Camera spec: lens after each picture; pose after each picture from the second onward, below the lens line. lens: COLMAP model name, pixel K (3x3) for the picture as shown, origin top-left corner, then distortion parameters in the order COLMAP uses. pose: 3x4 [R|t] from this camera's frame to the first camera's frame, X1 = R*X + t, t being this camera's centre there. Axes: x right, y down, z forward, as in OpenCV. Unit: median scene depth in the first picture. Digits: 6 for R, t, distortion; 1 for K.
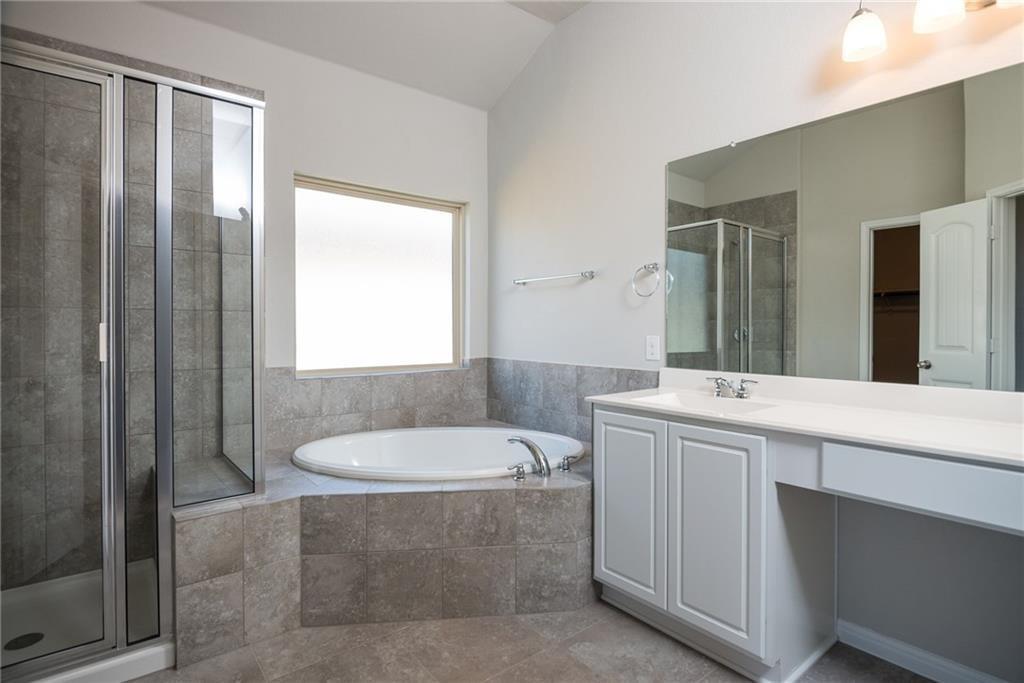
lens RADIAL K [[521.4, 0, 512.3], [0, 521.4, 337.8], [0, 0, 1]] dist [-0.016445, -0.000251]
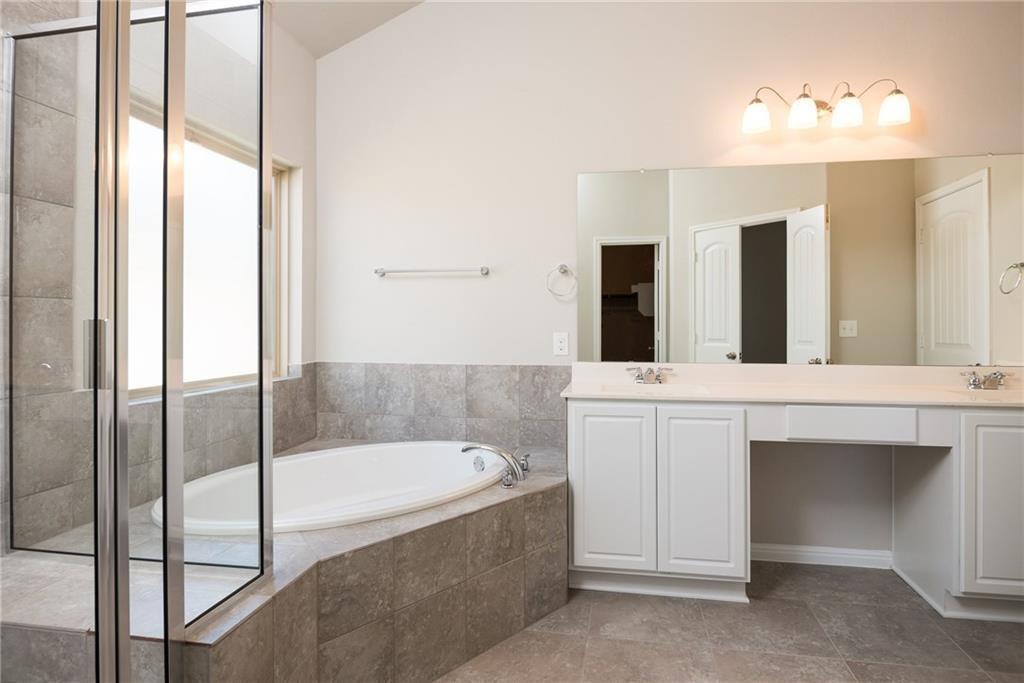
lens RADIAL K [[576.0, 0, 523.6], [0, 576.0, 321.7], [0, 0, 1]] dist [-0.017809, 0.000316]
pose [[0.753251, -0.001100, 0.657733, -0.688021], [0.015734, 0.999743, -0.016347, -0.009620], [-0.657545, 0.022663, 0.753074, 0.202433]]
